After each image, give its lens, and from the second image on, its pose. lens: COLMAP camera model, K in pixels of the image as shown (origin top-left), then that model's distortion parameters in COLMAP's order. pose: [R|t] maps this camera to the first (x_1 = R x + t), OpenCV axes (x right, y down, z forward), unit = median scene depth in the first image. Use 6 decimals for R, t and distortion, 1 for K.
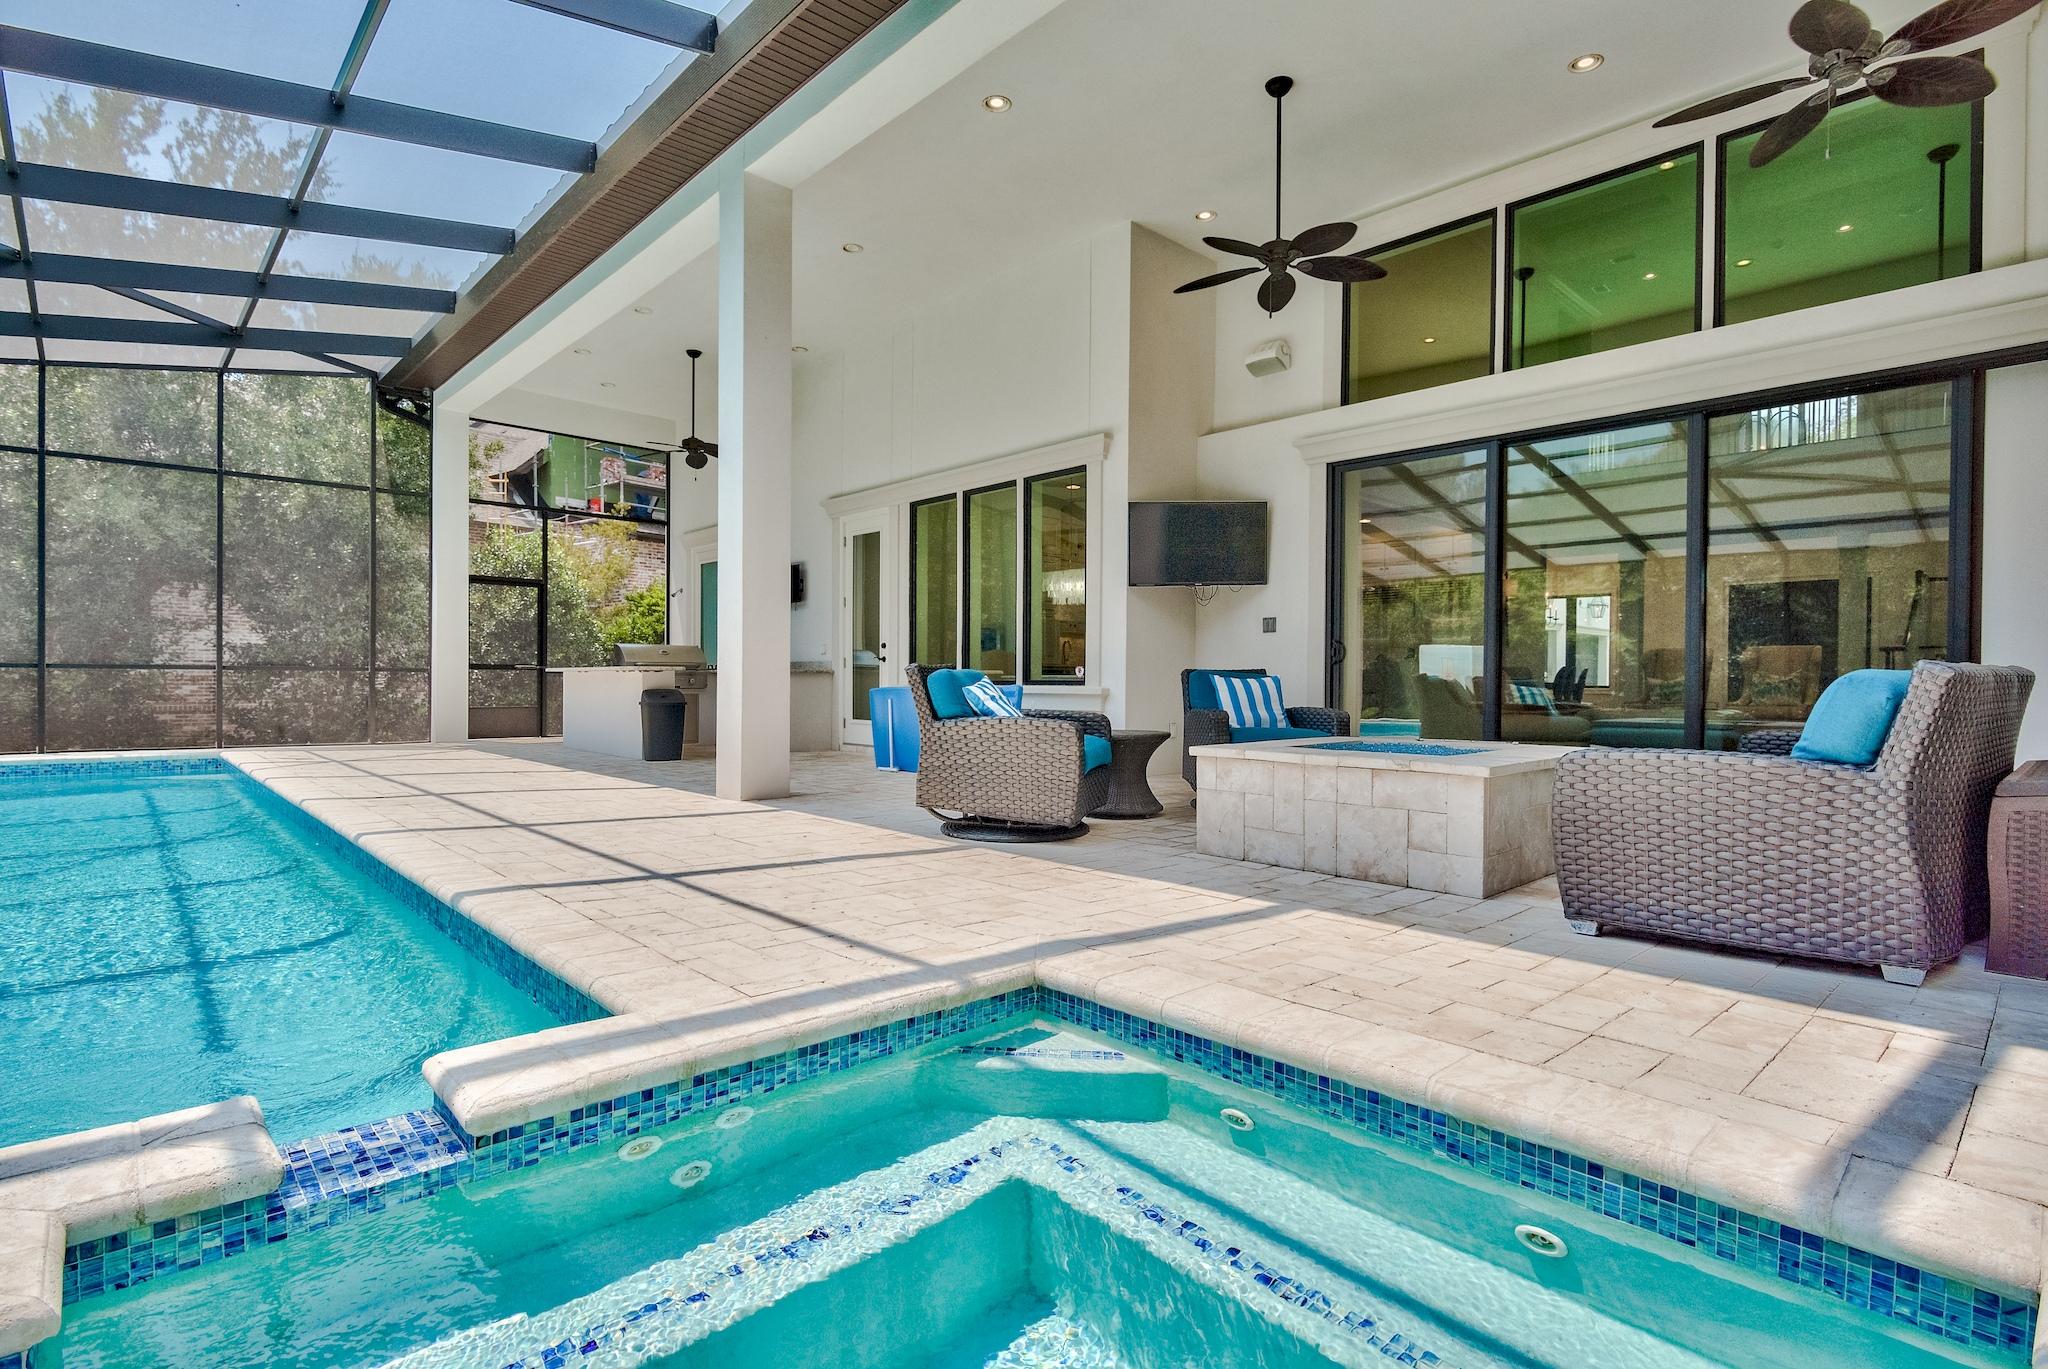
lens RADIAL K [[1000.7, 0, 949.7], [0, 1000.7, 704.7], [0, 0, 1]] dist [-0.002778, -0.001267]
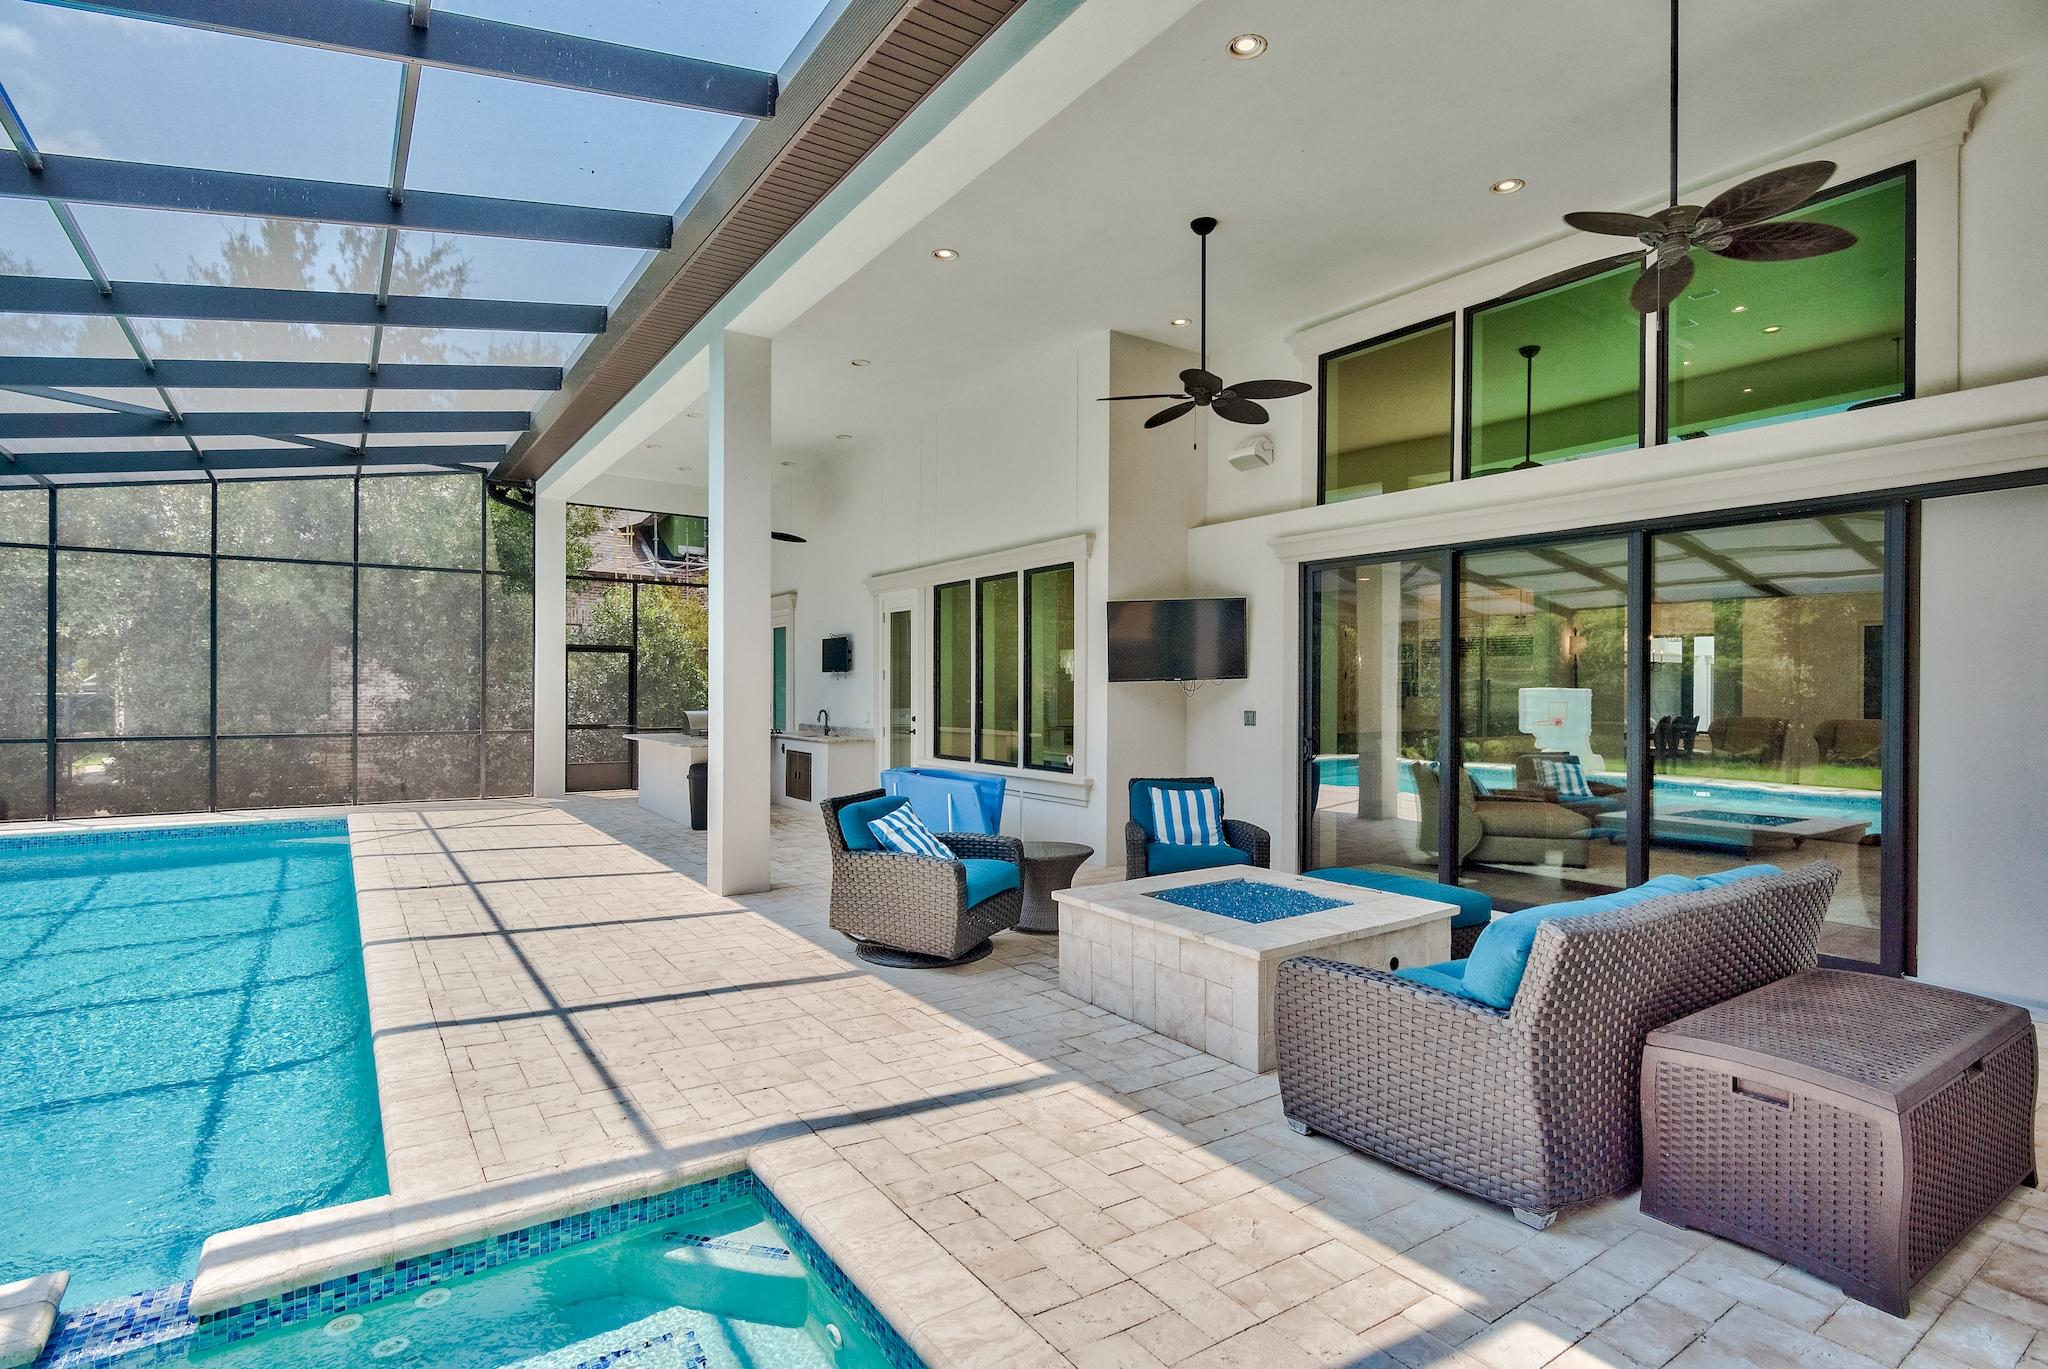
lens RADIAL K [[1000.7, 0, 958.1], [0, 1000.7, 697.3], [0, 0, 1]] dist [-0.002778, -0.001267]
pose [[0.988828, -0.005994, -0.148943, 0.229890], [0.004699, 0.999948, -0.009043, -0.120457], [0.148989, 0.008242, 0.988804, -0.062052]]
